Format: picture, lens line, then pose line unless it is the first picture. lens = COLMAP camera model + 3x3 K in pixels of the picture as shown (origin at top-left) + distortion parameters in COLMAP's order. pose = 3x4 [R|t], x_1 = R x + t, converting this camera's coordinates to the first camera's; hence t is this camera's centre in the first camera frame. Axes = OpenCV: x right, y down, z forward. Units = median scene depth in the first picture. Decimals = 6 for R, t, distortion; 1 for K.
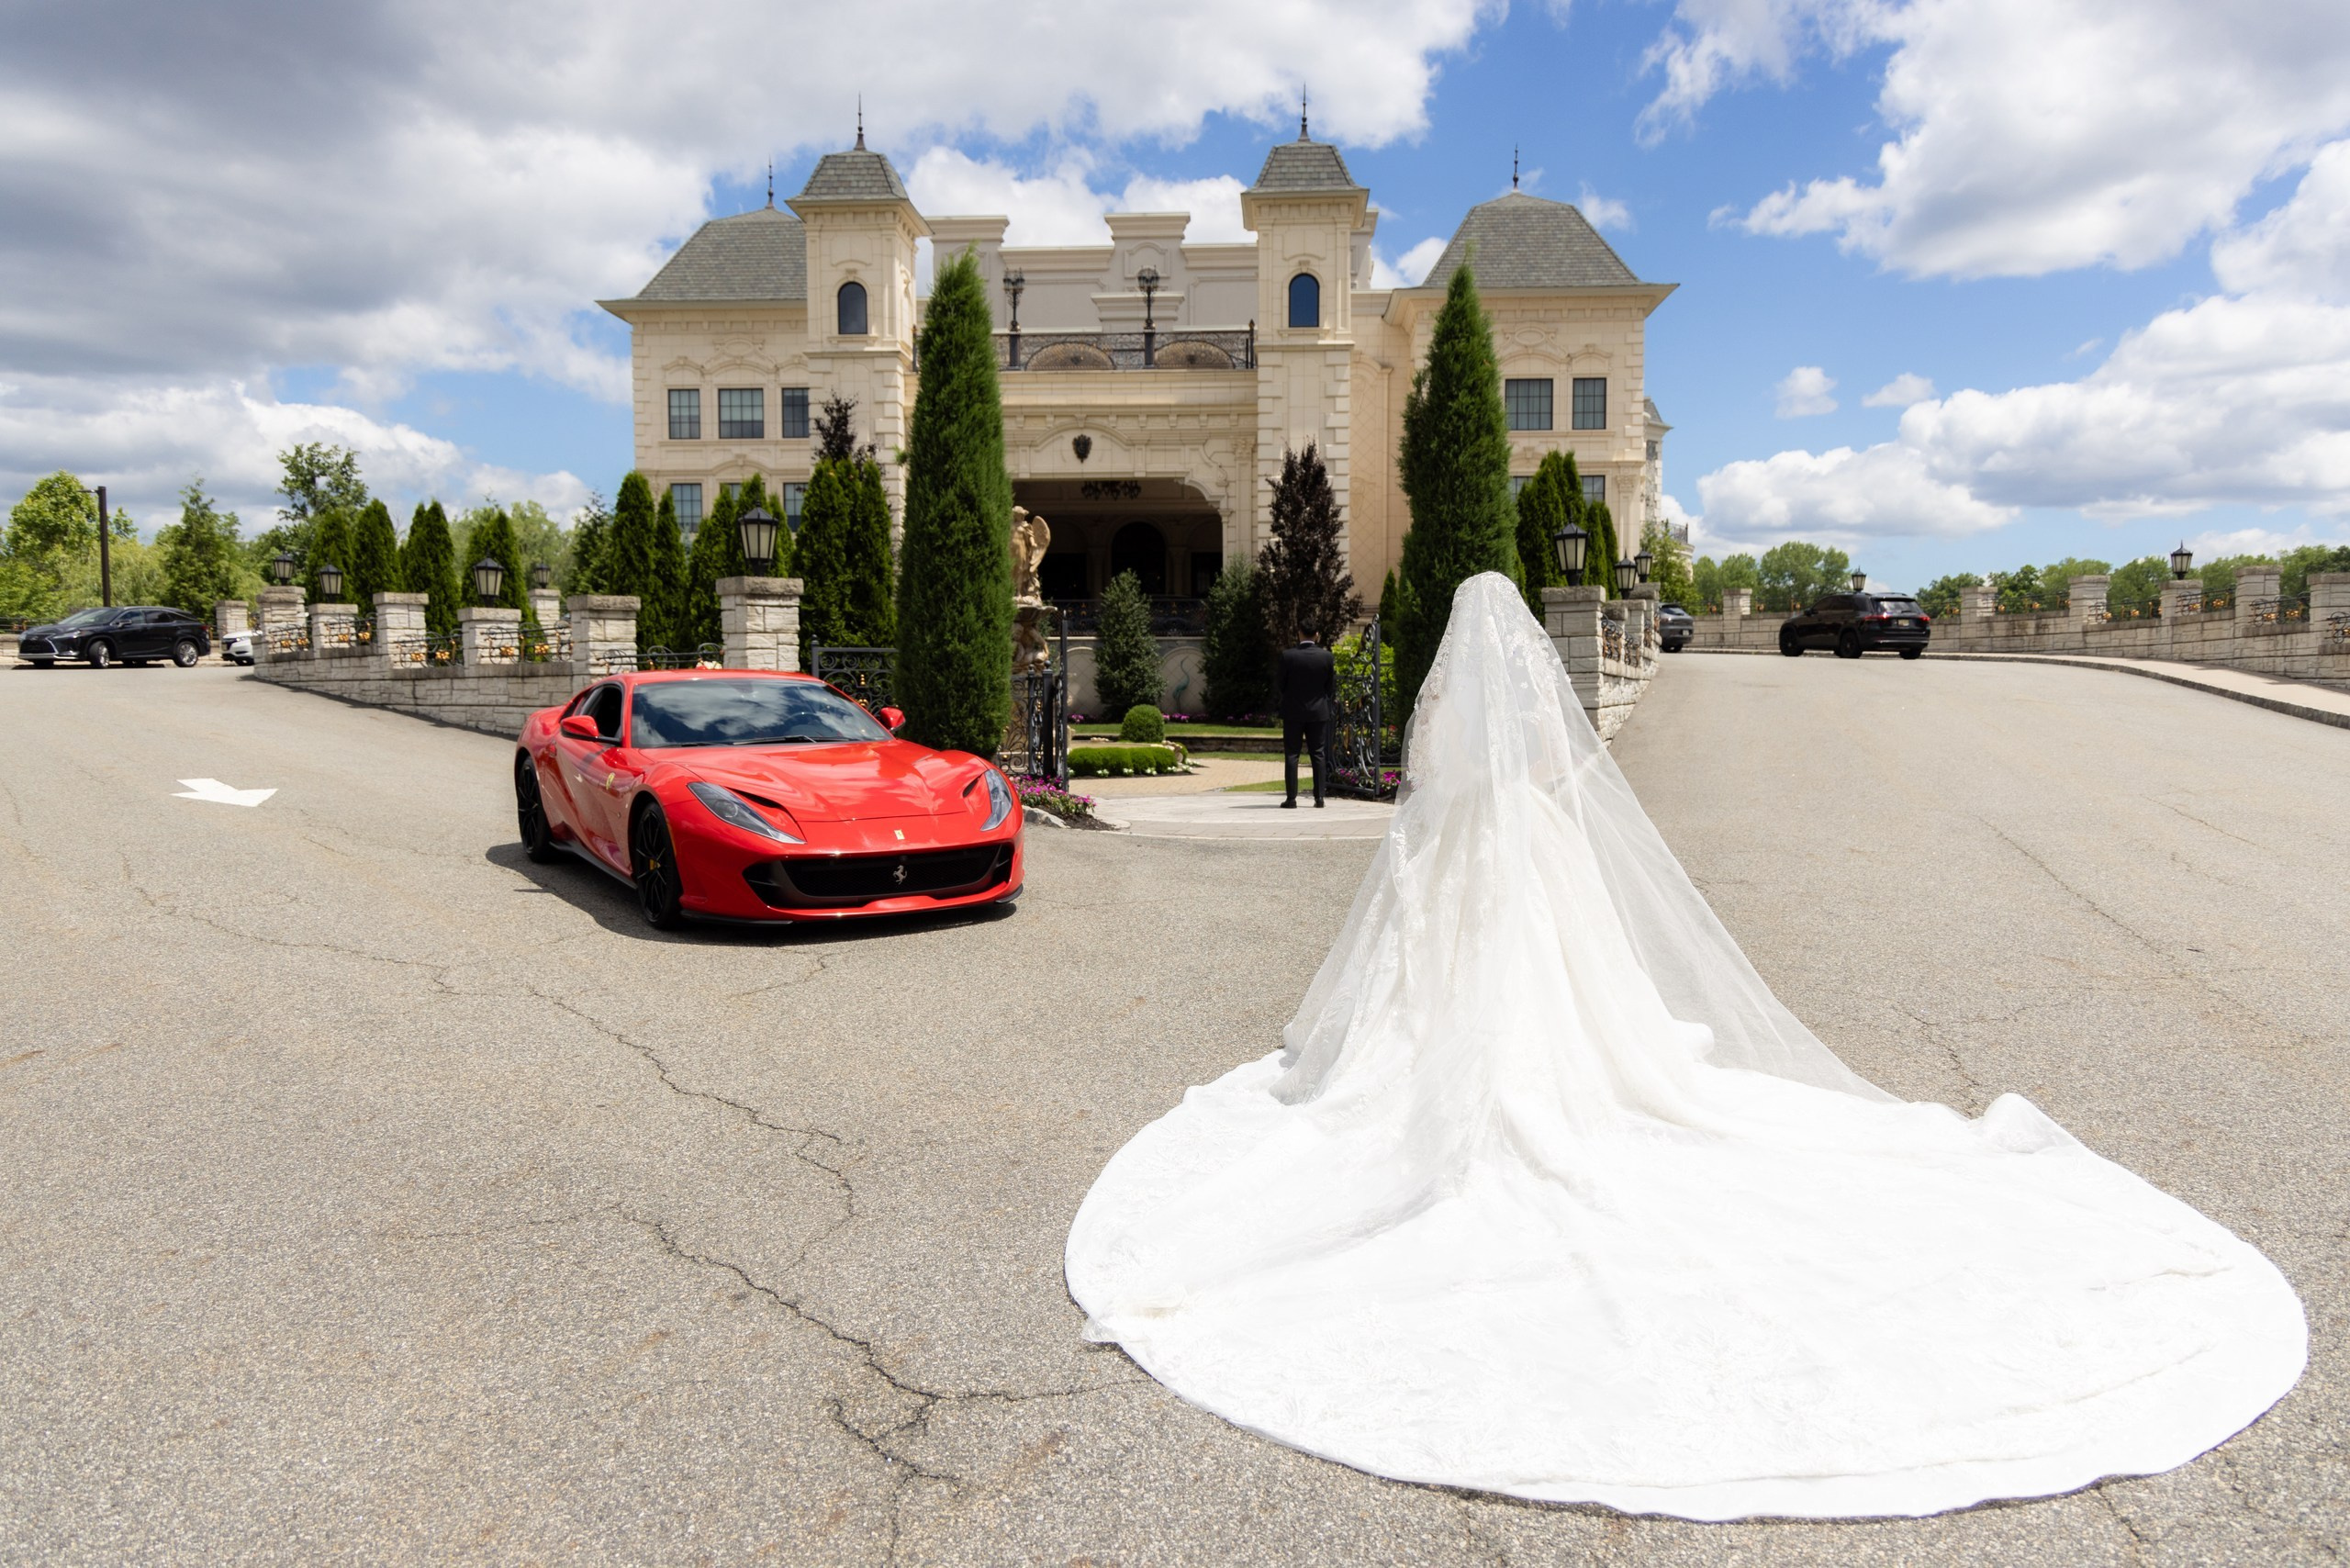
lens RADIAL K [[1608.7, 0, 1178.9], [0, 1608.7, 788.3], [0, 0, 1]] dist [0.004984, 0.002139]
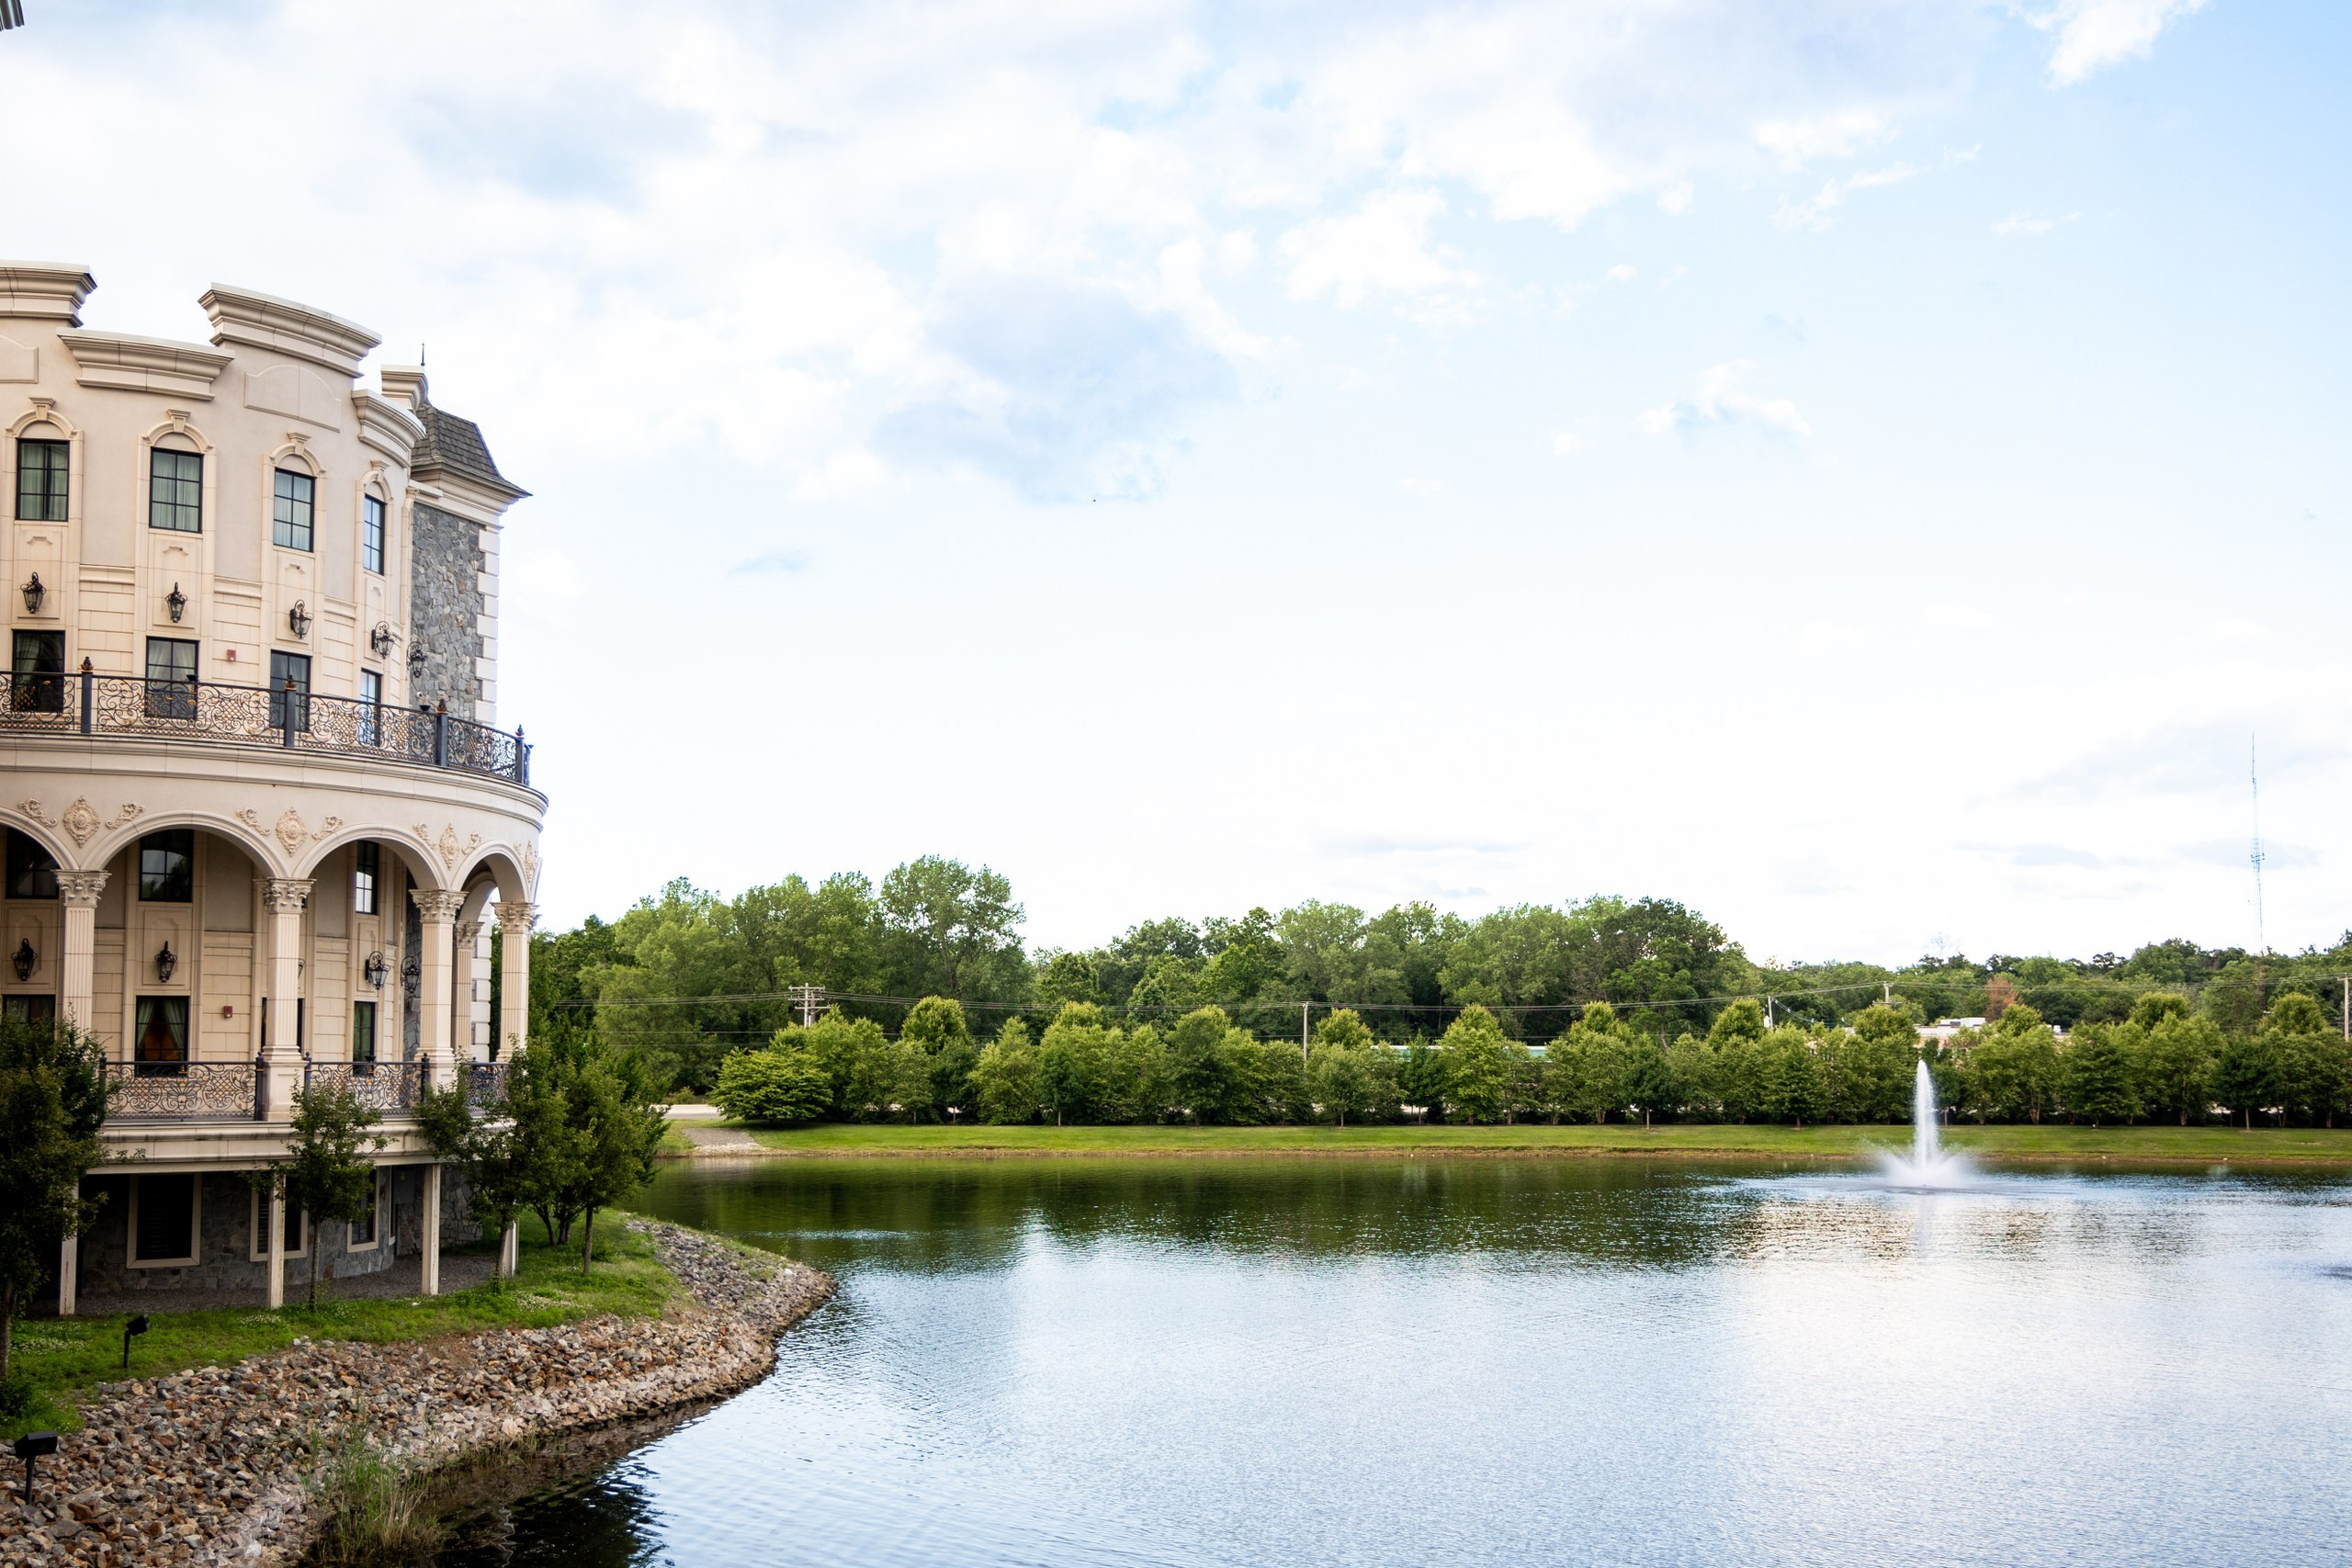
lens RADIAL K [[2361.0, 0, 1176.3], [0, 2361.0, 784.9], [0, 0, 1]] dist [0.008462, 0.004578]
pose [[0.897696, 0.061475, 0.436305, 0.478956], [0.018237, 0.984187, -0.176193, -0.121891], [-0.440237, 0.166125, 0.882379, 1.034917]]
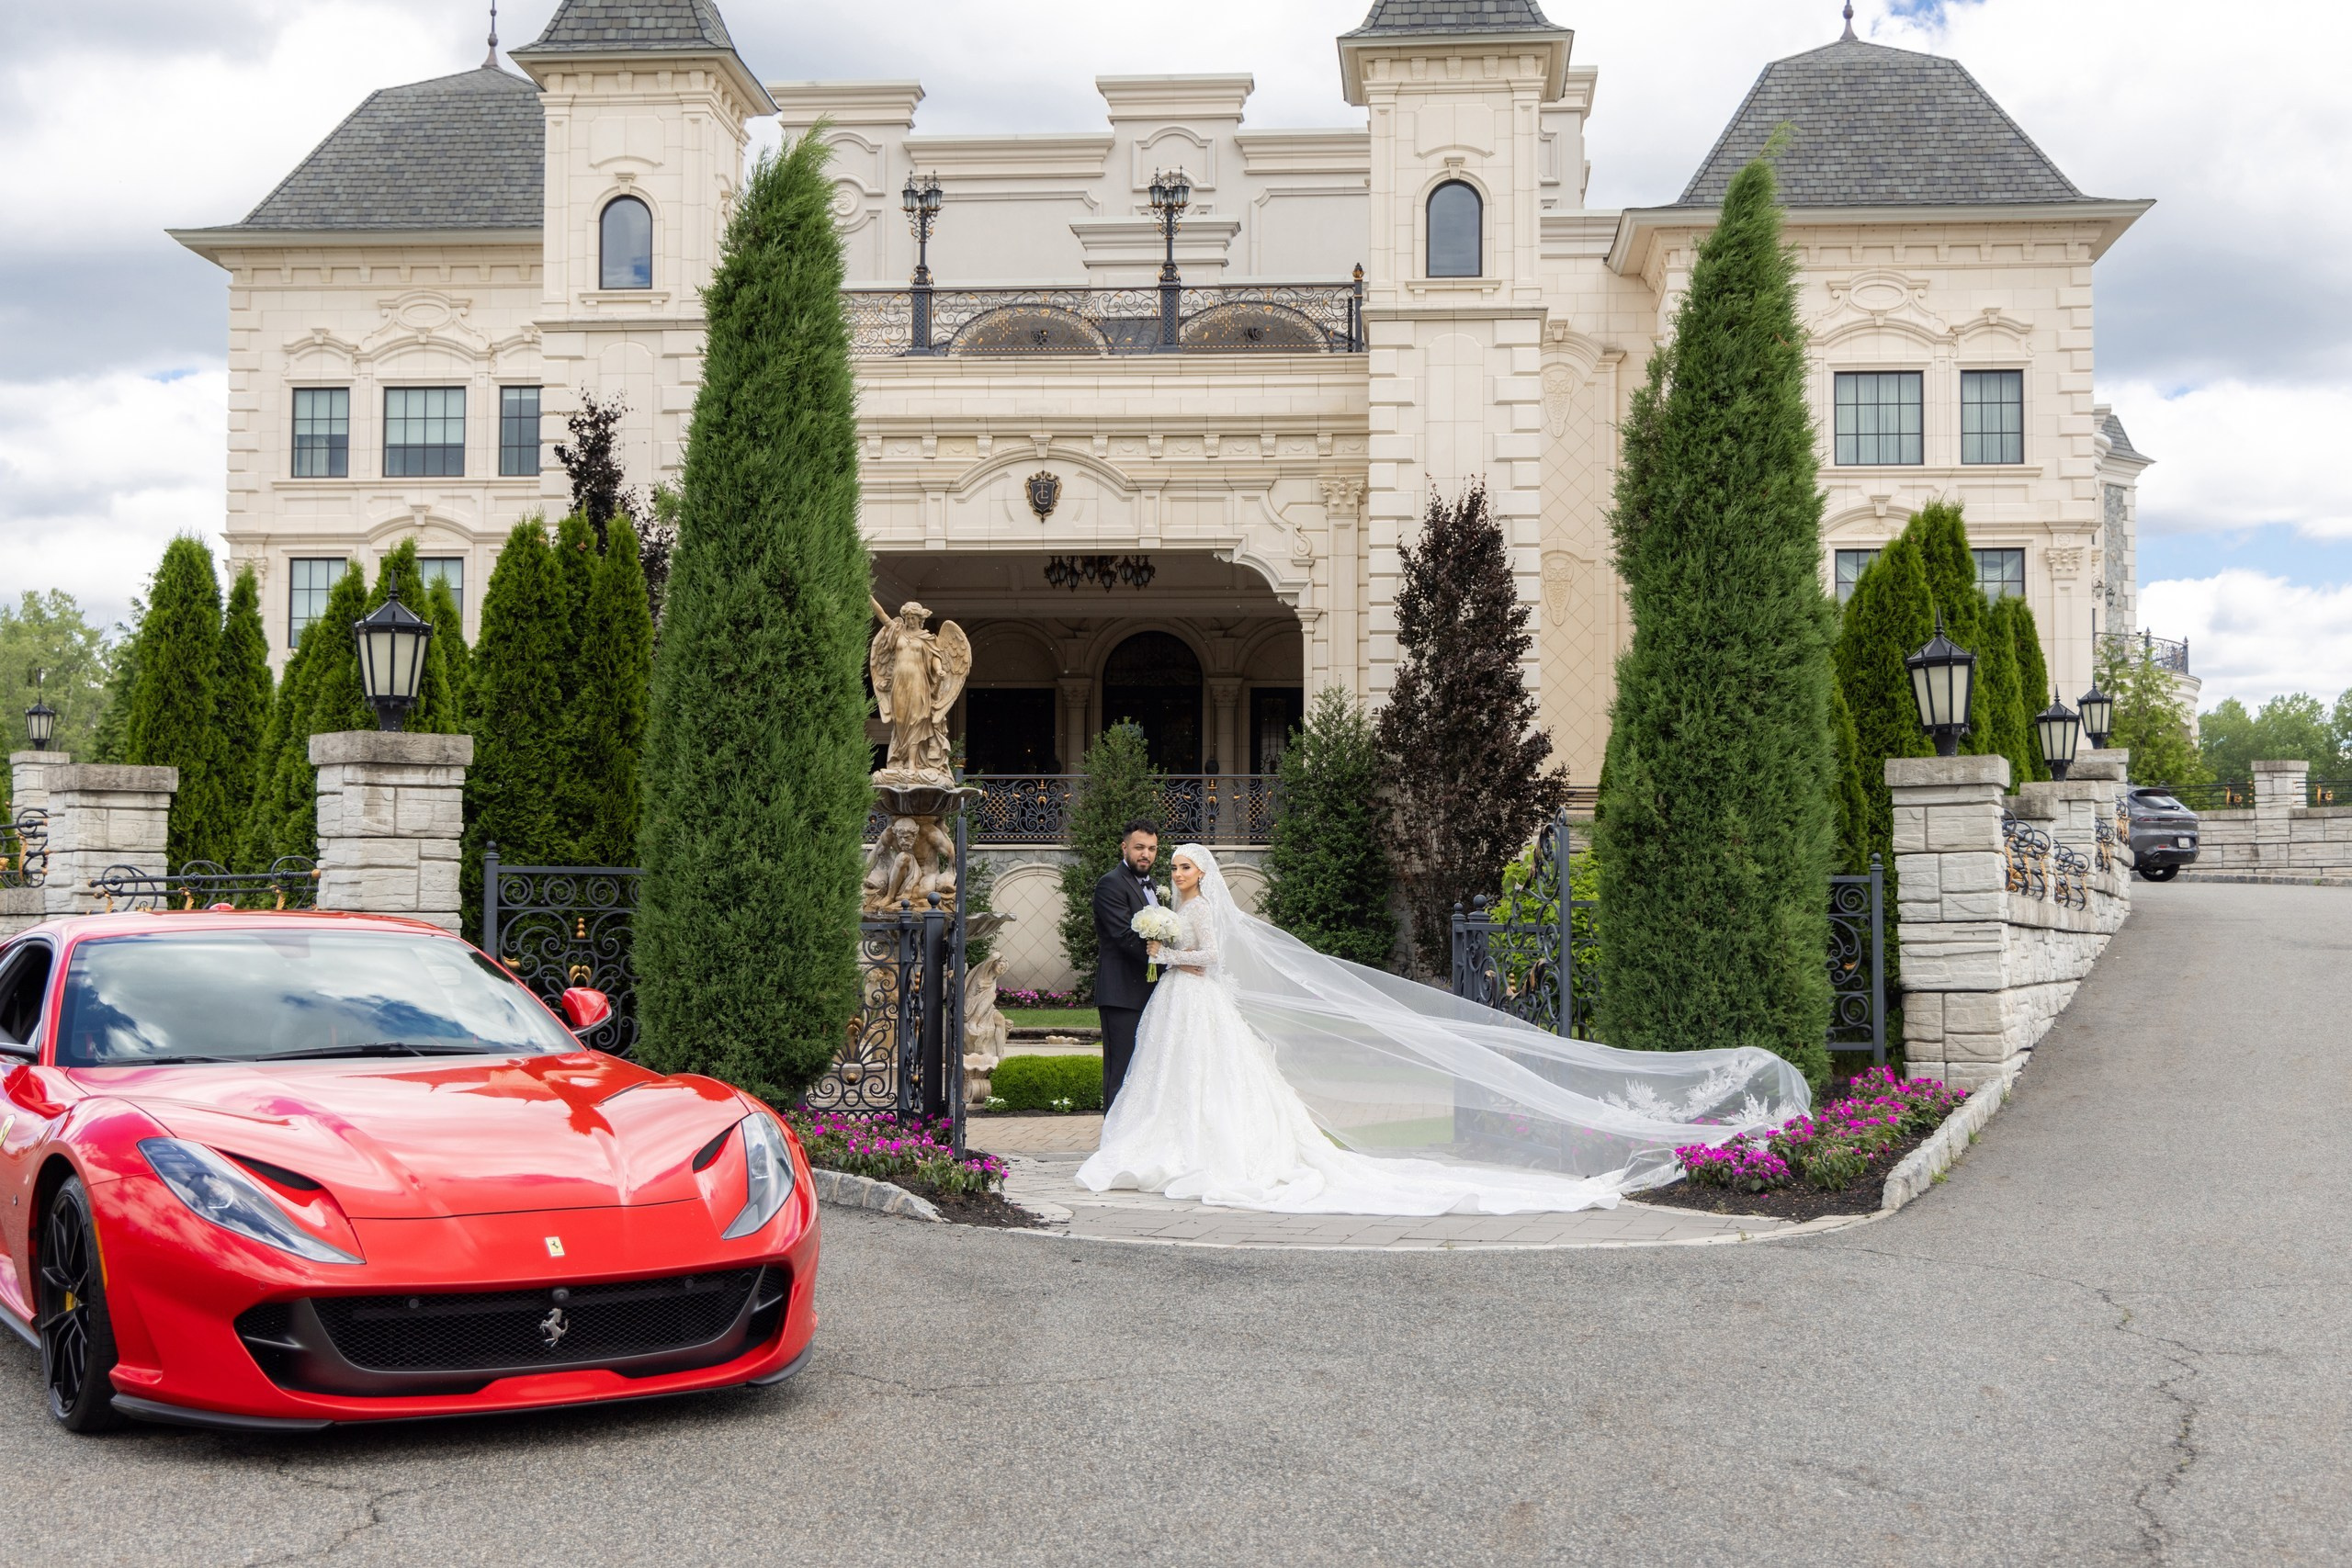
lens RADIAL K [[3011.0, 0, 1165.5], [0, 3011.0, 789.0], [0, 0, 1]] dist [0.002386, 0.044173]
pose [[0.999664, 0.005084, -0.025424, 0.007076], [-0.007884, 0.993758, -0.111281, -0.001757], [0.024700, 0.111444, 0.993464, 0.010413]]
